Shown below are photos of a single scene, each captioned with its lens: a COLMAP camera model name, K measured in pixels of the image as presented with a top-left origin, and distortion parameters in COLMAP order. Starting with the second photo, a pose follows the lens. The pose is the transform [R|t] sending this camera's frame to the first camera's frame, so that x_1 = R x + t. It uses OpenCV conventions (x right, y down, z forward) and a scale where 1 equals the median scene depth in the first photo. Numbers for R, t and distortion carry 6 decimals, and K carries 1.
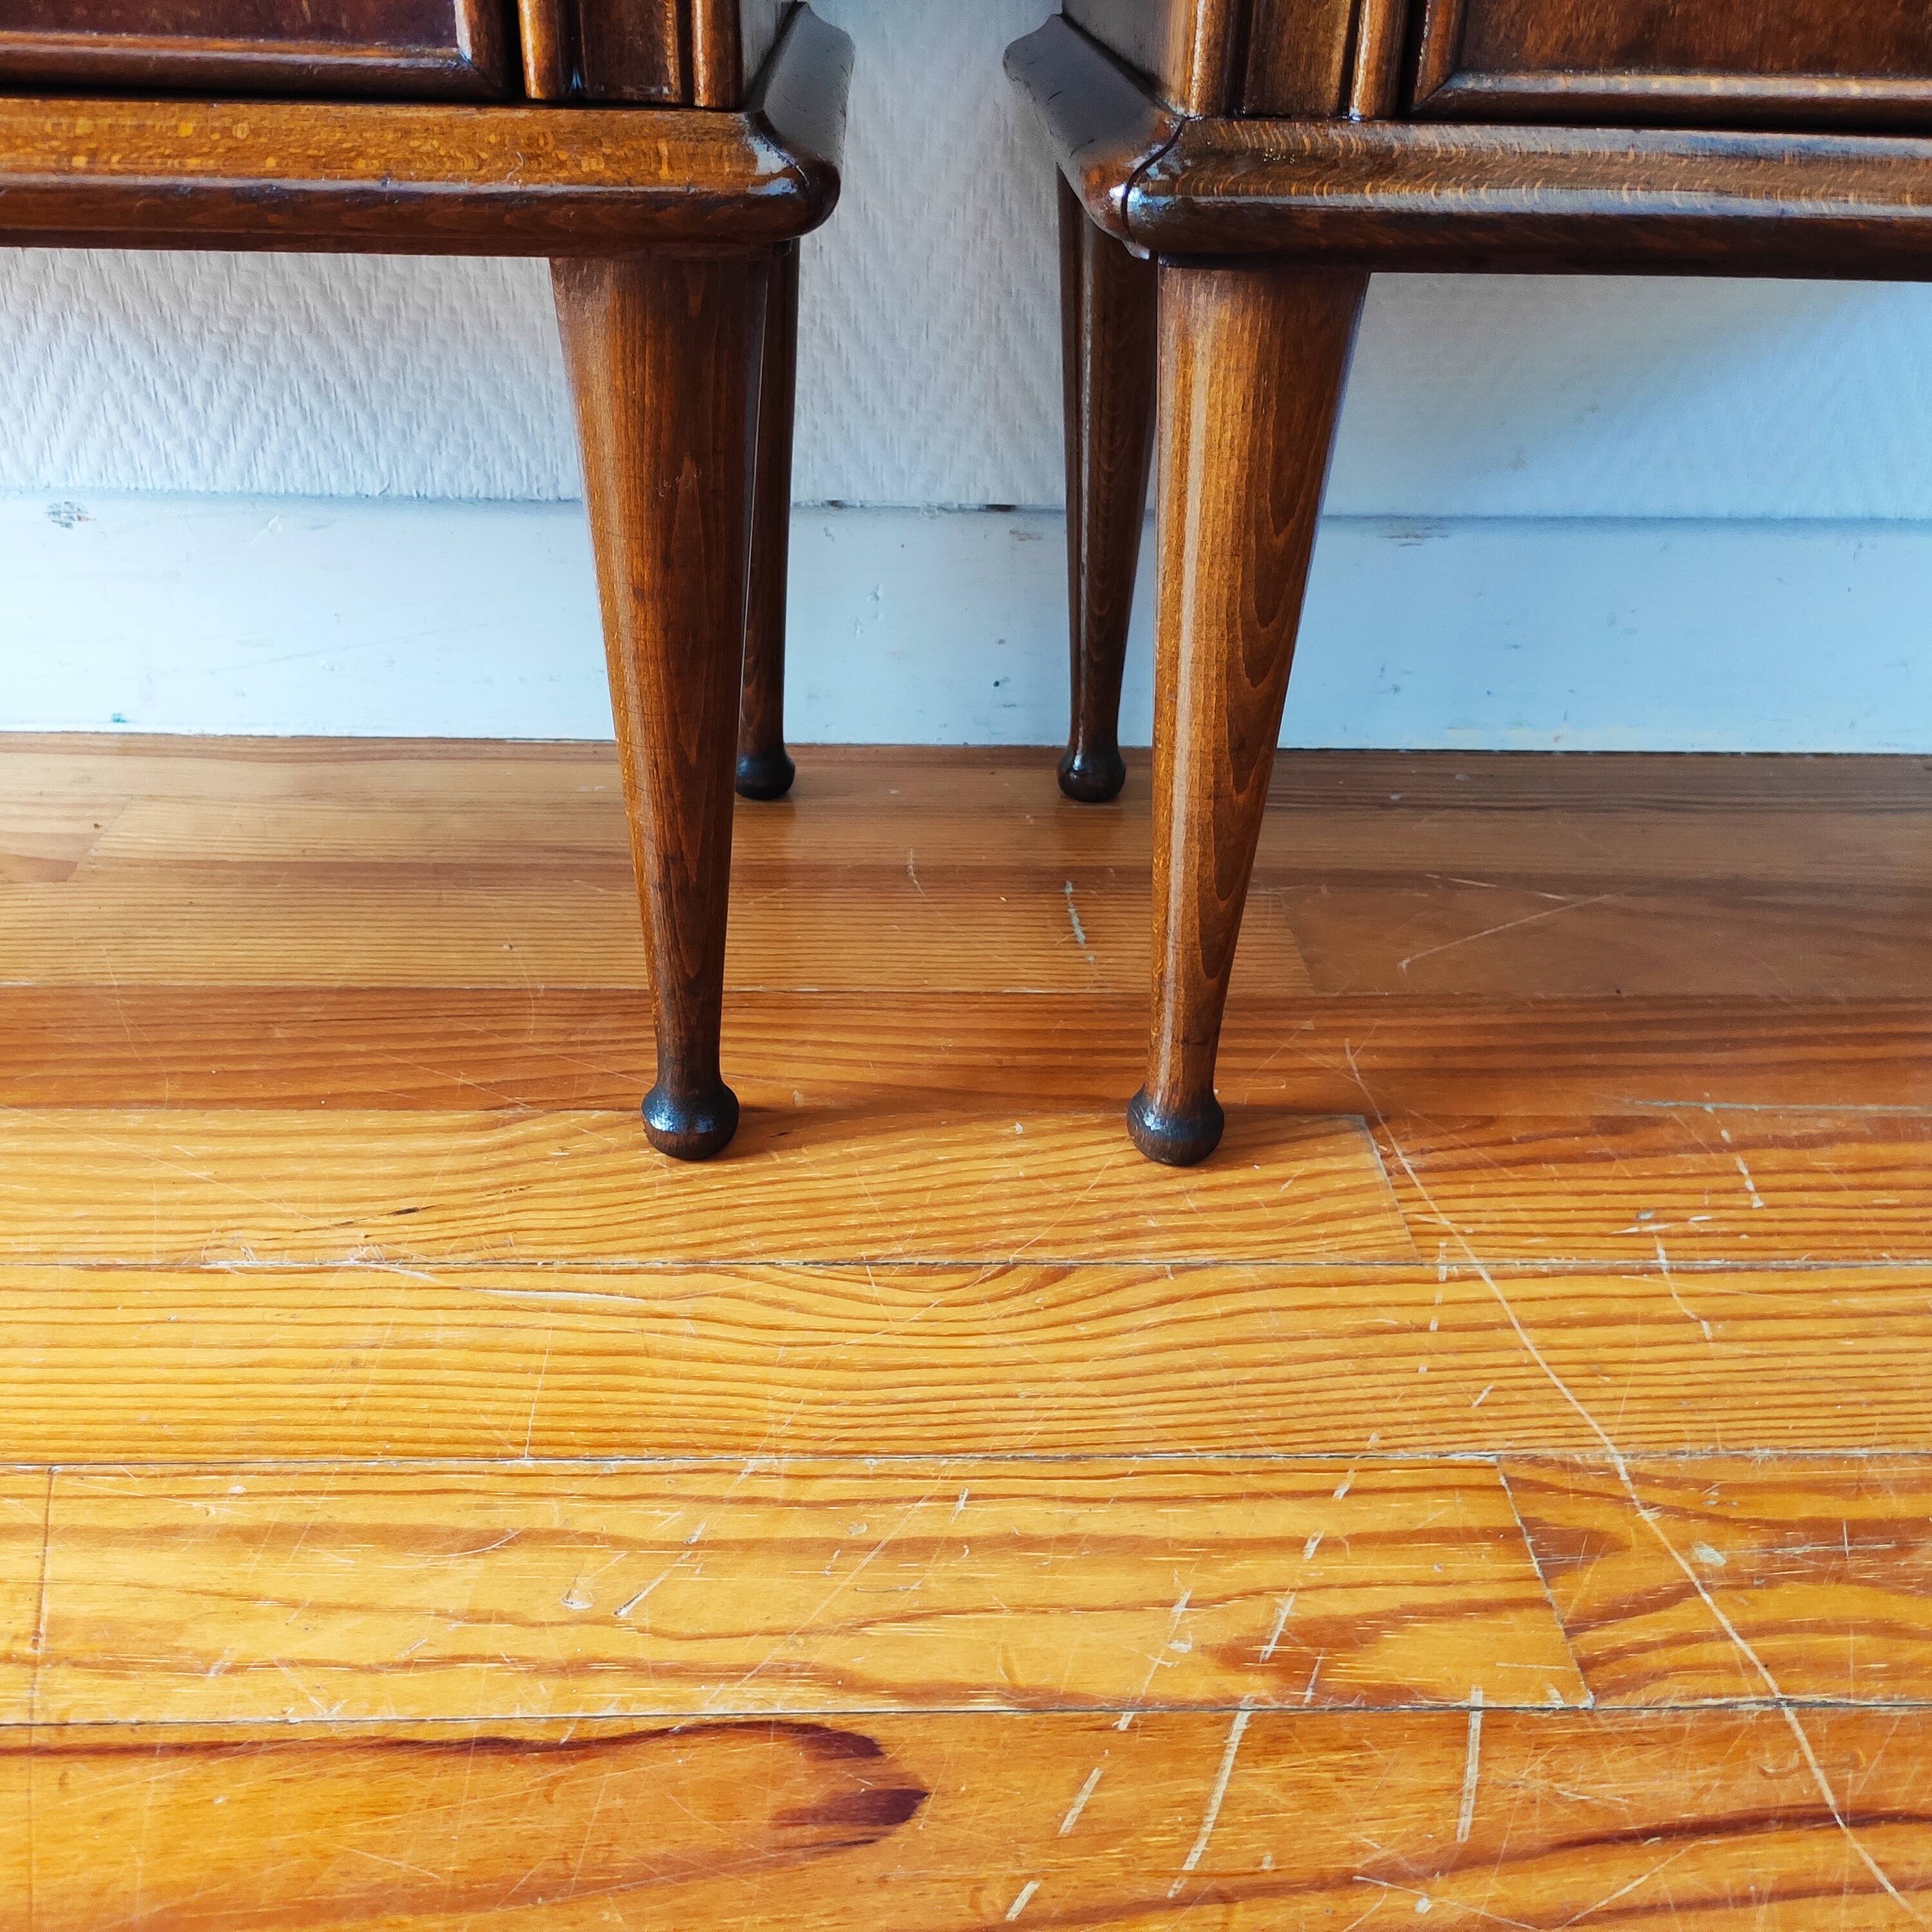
lens RADIAL K [[1926.0, 0, 959.7], [0, 1926.0, 1018.0], [0, 0, 1]] dist [0.039733, 0.000000]
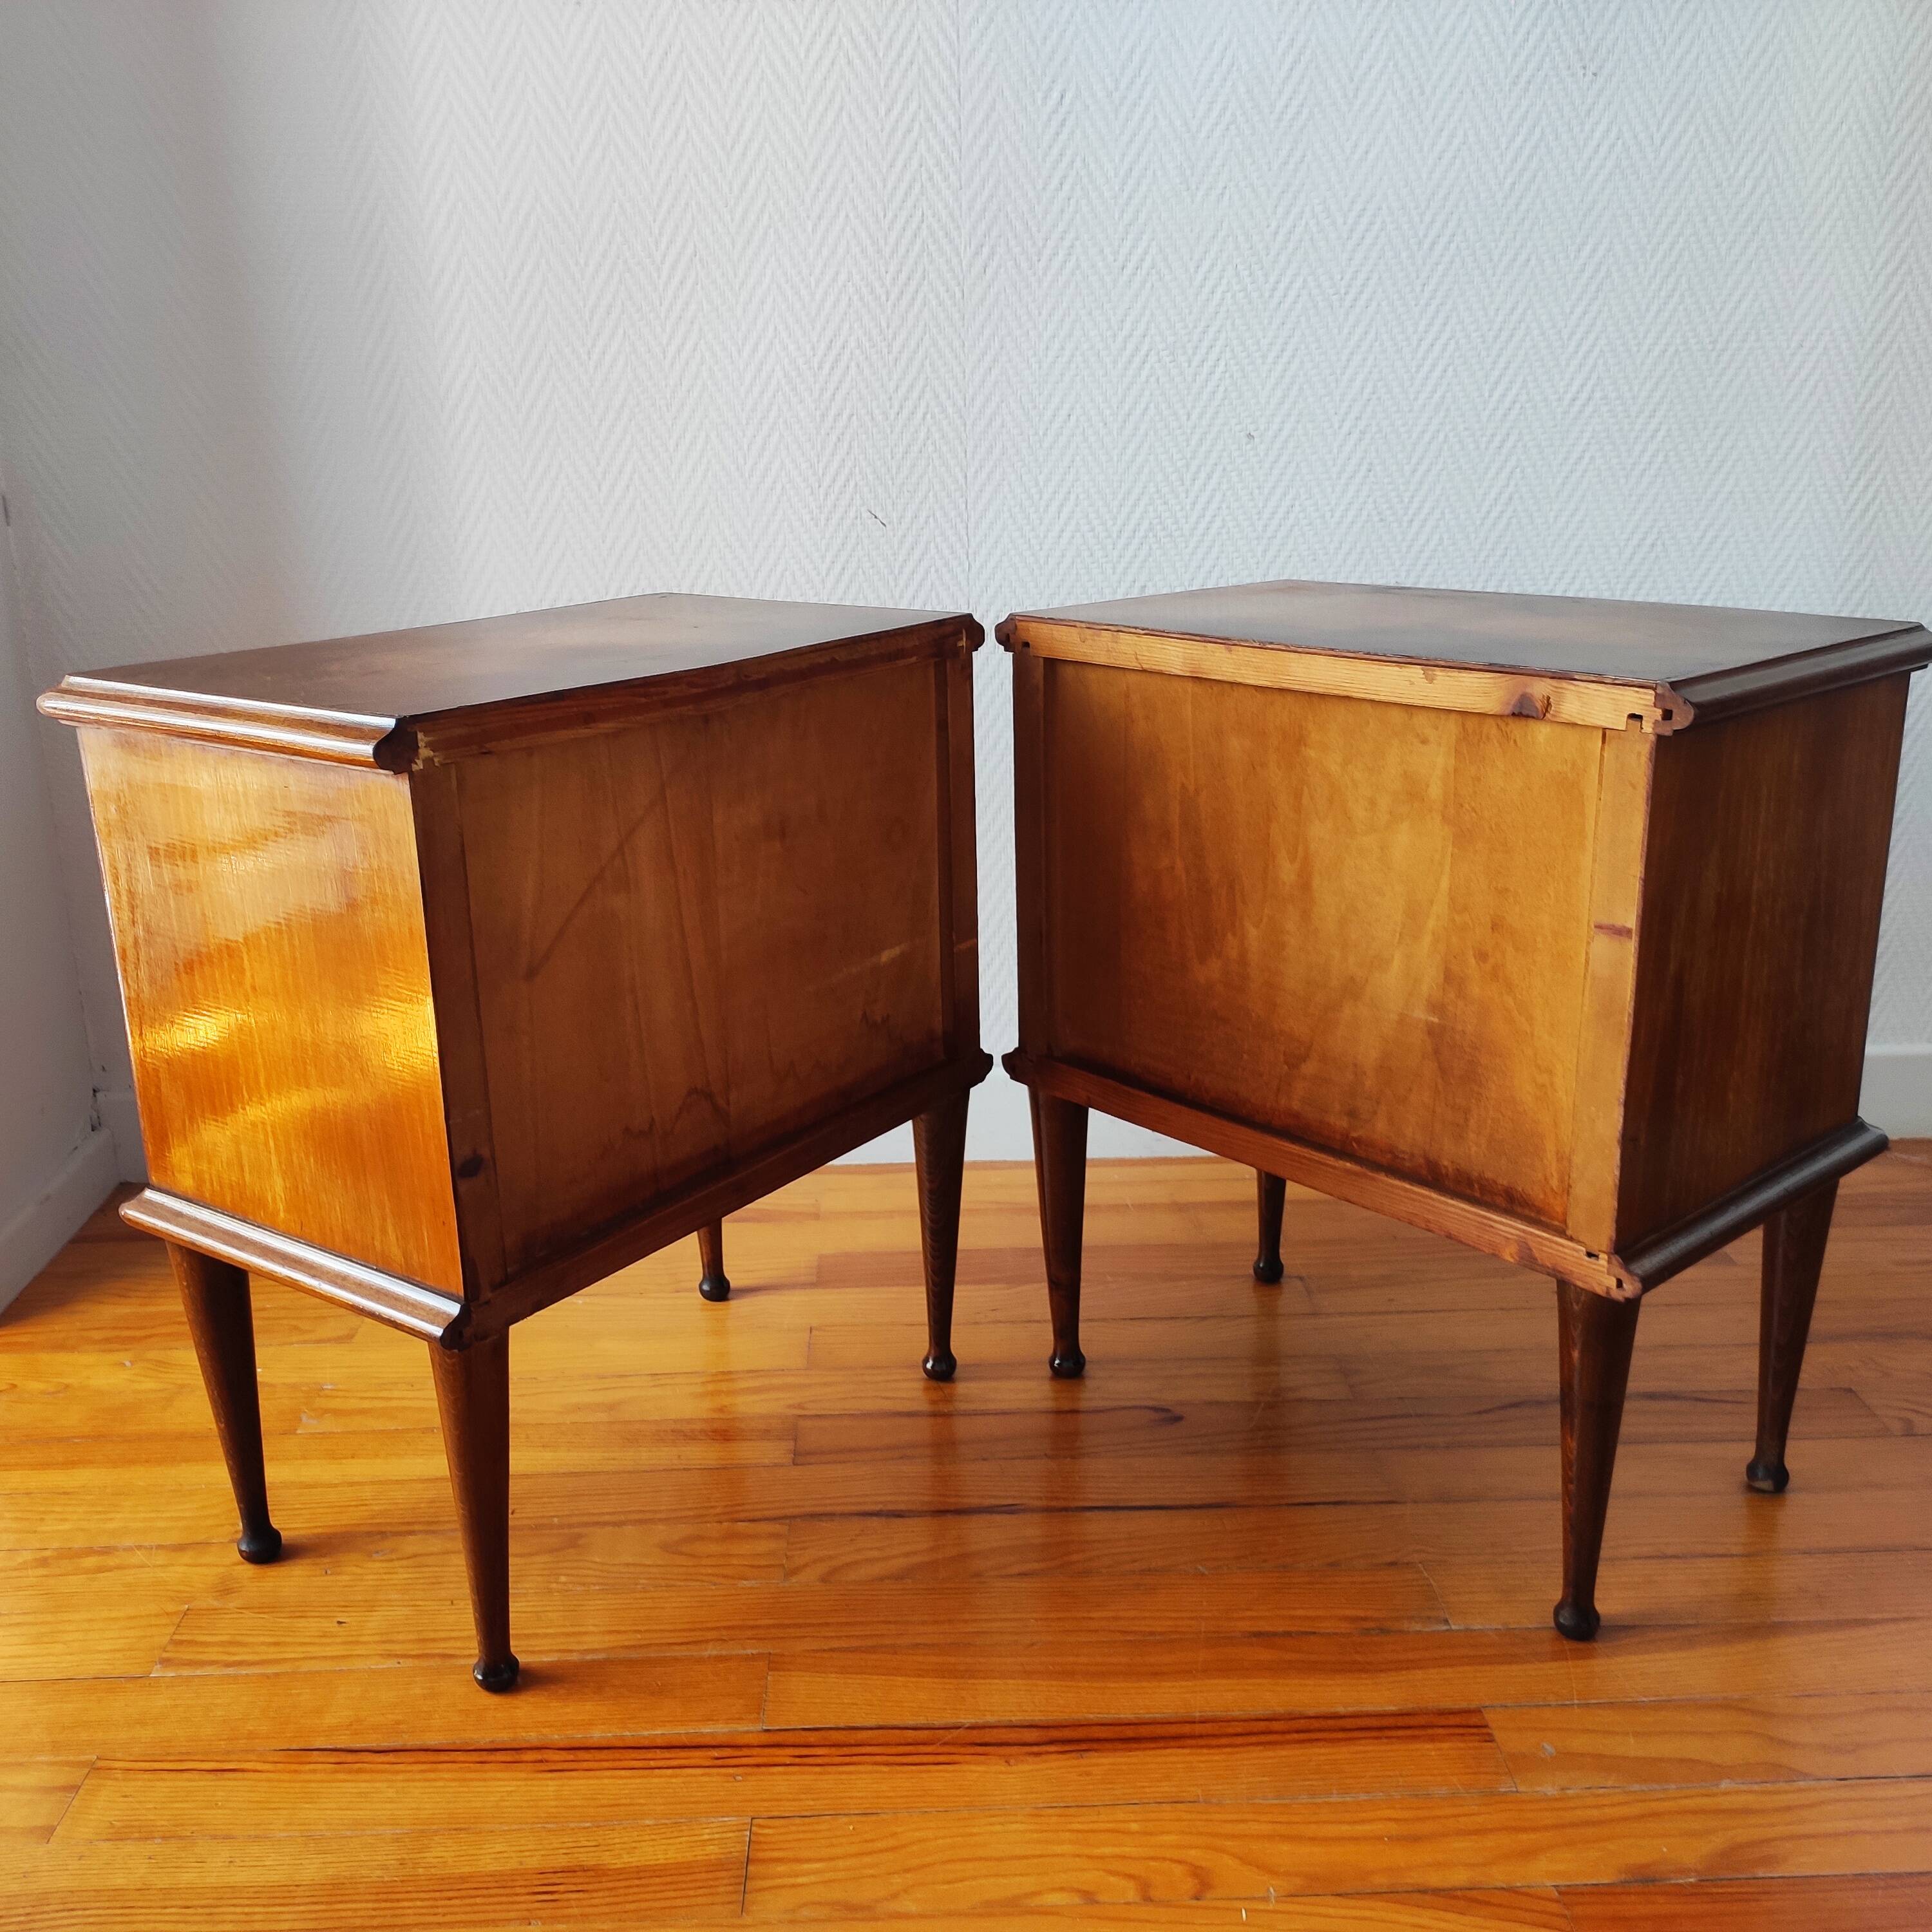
lens RADIAL K [[1926.0, 0, 959.2], [0, 1926.0, 954.9], [0, 0, 1]] dist [0.039733, 0.000000]
pose [[0.999010, -0.039571, -0.020311, -0.305516], [0.033294, 0.968064, -0.248481, 0.379405], [0.029495, 0.247559, 0.968424, -2.612937]]
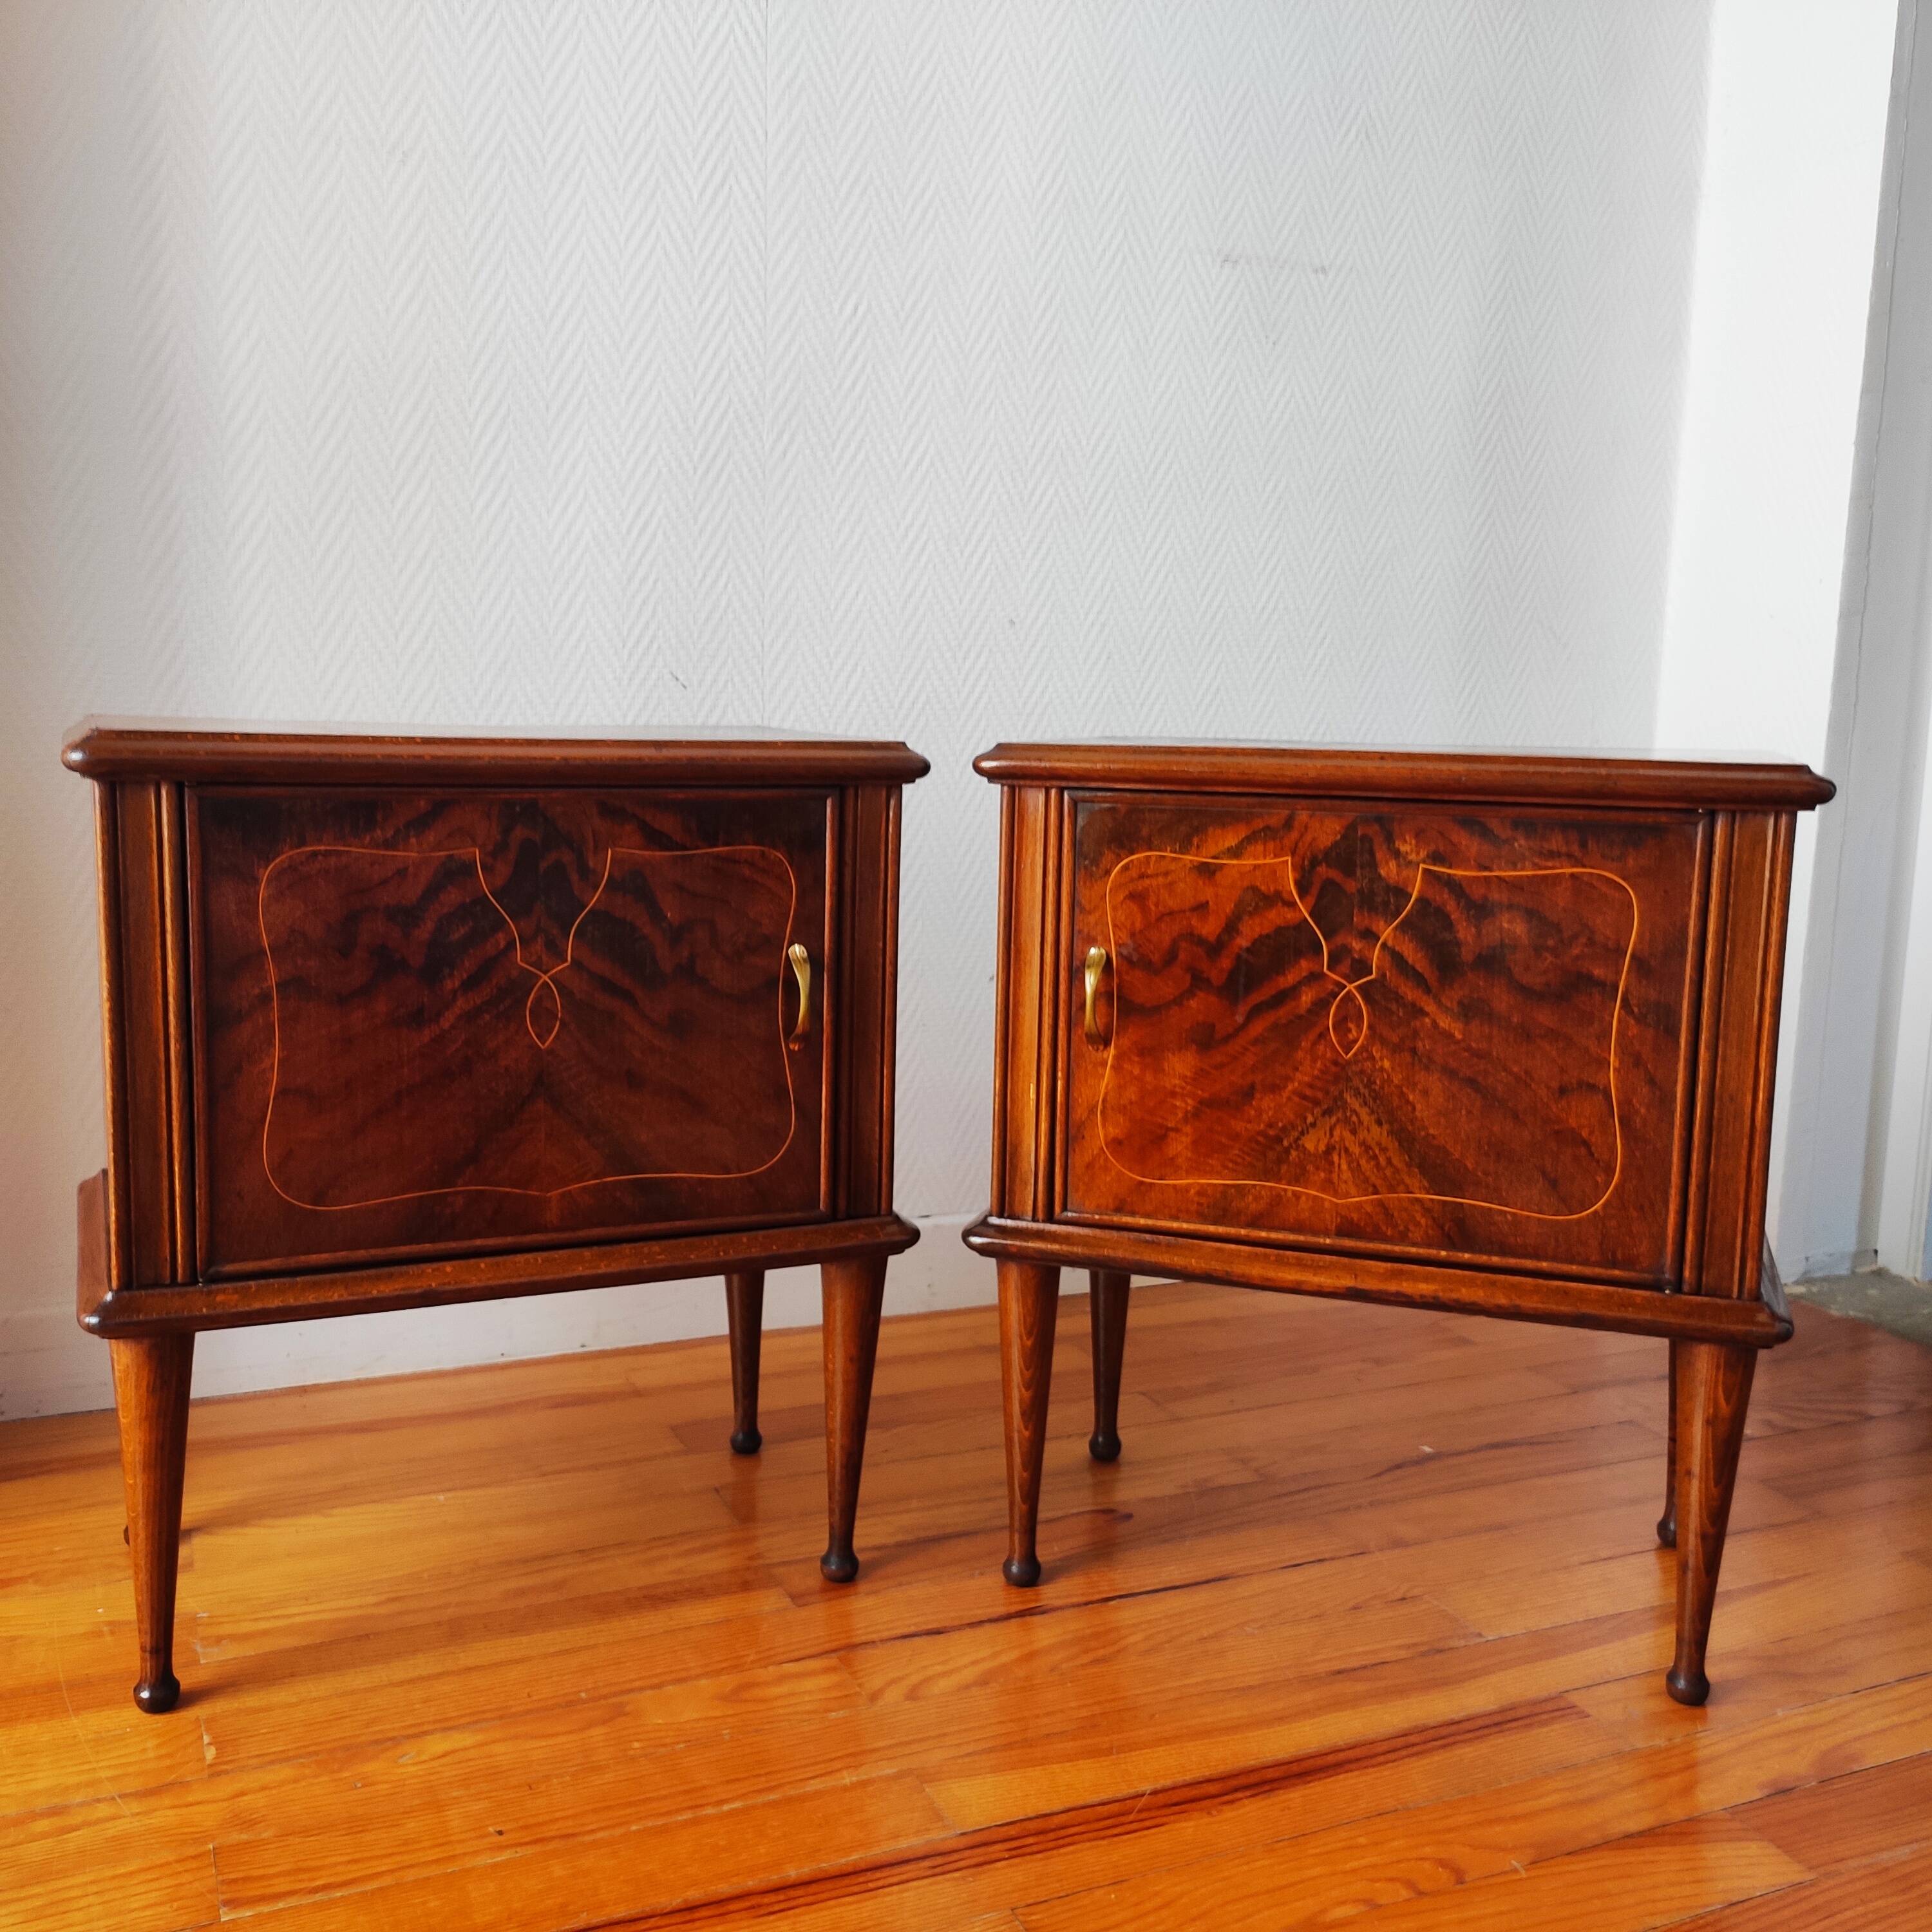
lens RADIAL K [[1926.0, 0, 963.2], [0, 1926.0, 951.8], [0, 0, 1]] dist [0.039733, 0.000000]
pose [[0.929154, -0.055129, 0.365559, -1.501231], [0.191971, 0.917002, -0.349650, 0.564947], [-0.315943, 0.395056, 0.862619, -2.433036]]
